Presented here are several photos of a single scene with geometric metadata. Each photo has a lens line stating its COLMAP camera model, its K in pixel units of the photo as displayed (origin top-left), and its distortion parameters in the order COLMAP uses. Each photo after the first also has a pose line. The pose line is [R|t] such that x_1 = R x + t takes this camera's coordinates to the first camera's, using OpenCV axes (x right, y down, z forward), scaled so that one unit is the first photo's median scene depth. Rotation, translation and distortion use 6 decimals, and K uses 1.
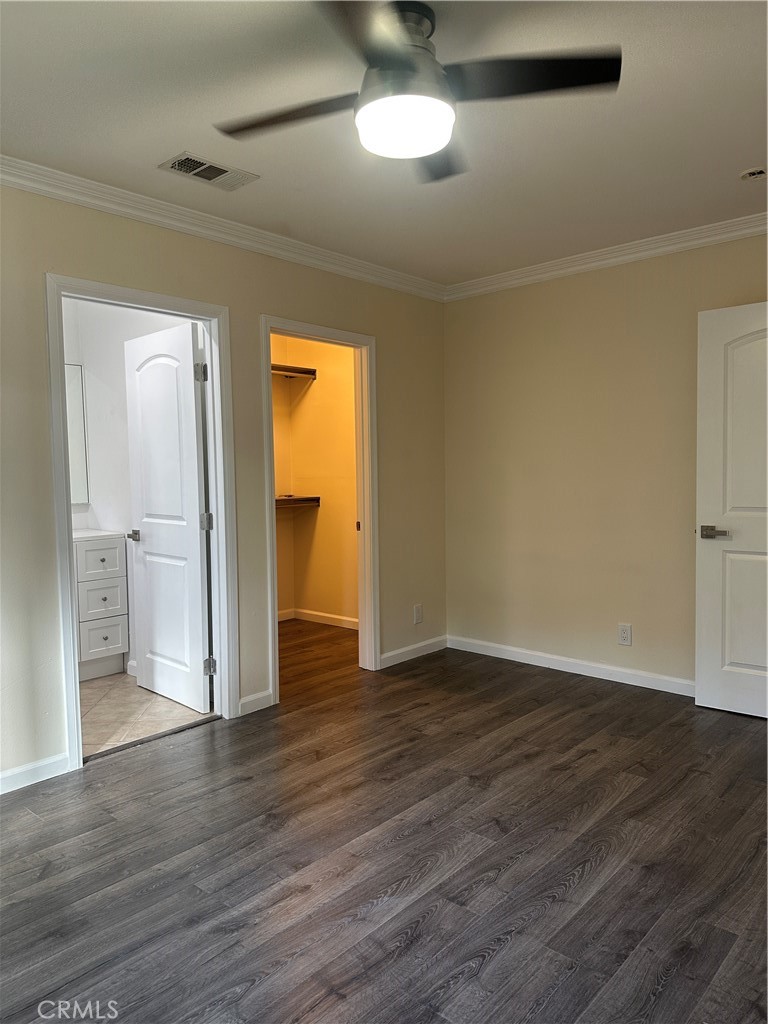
lens RADIAL K [[719.6, 0, 386.4], [0, 719.6, 502.7], [0, 0, 1]] dist [0.042766, -0.043746]
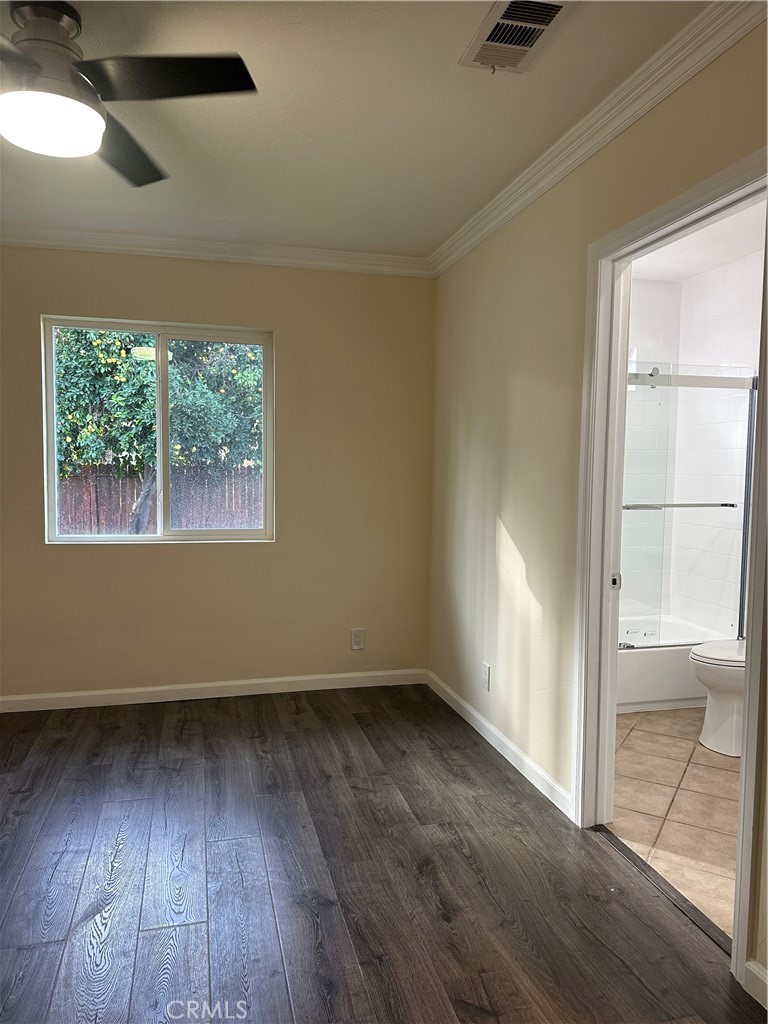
lens RADIAL K [[719.6, 0, 382.7], [0, 719.6, 518.2], [0, 0, 1]] dist [0.042766, -0.043746]
pose [[-0.556396, 0.077923, -0.827256, 0.410820], [-0.043229, 0.991530, 0.122471, -0.094374], [0.829792, 0.103904, -0.548315, 1.321032]]
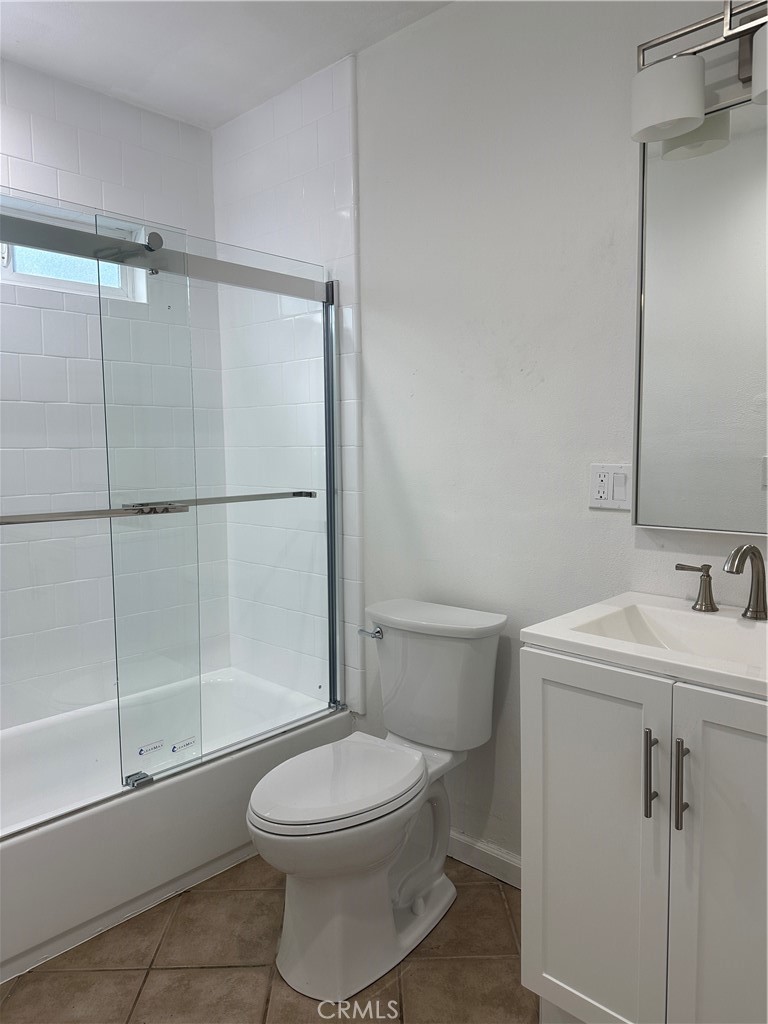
lens RADIAL K [[719.6, 0, 386.1], [0, 719.6, 506.3], [0, 0, 1]] dist [0.042766, -0.043746]
pose [[-0.034390, 0.110373, -0.993295, -0.280477], [-0.043624, 0.992770, 0.111825, -0.061029], [0.998456, 0.047177, -0.029326, 1.227765]]
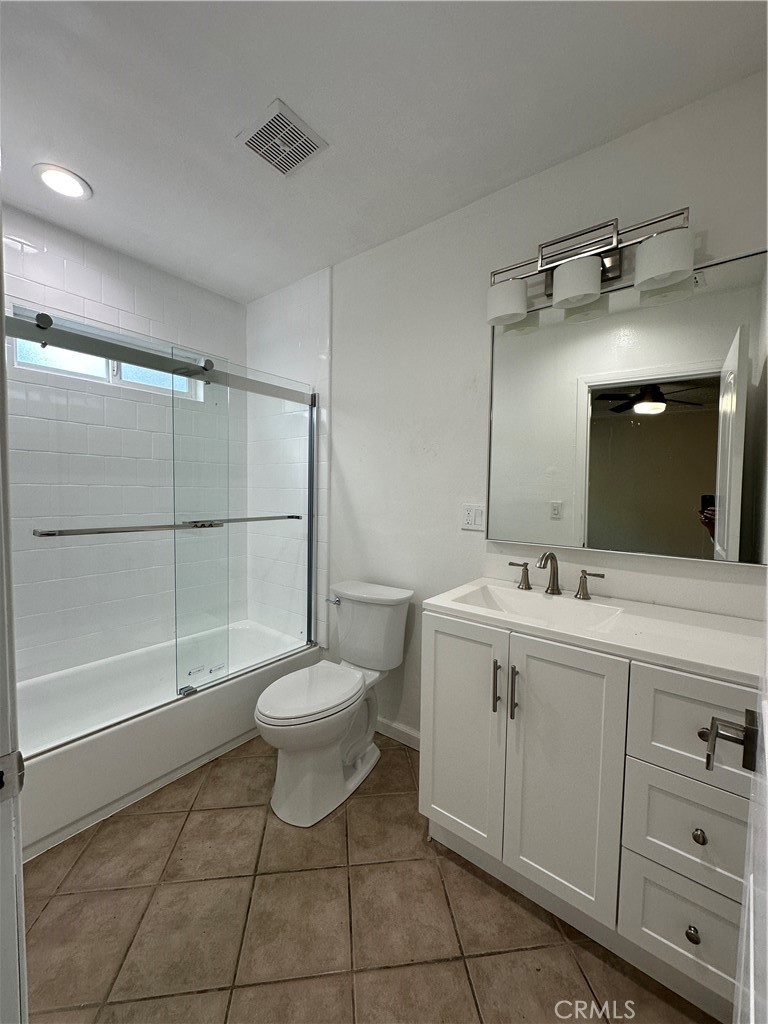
lens RADIAL K [[404.9, 0, 383.2], [0, 404.9, 510.1], [0, 0, 1]] dist [-0.004855, 0.000831]
pose [[0.063574, 0.076954, -0.995006, -0.308763], [-0.073305, 0.994689, 0.072245, -0.061327], [0.995281, 0.068346, 0.068878, 1.224106]]
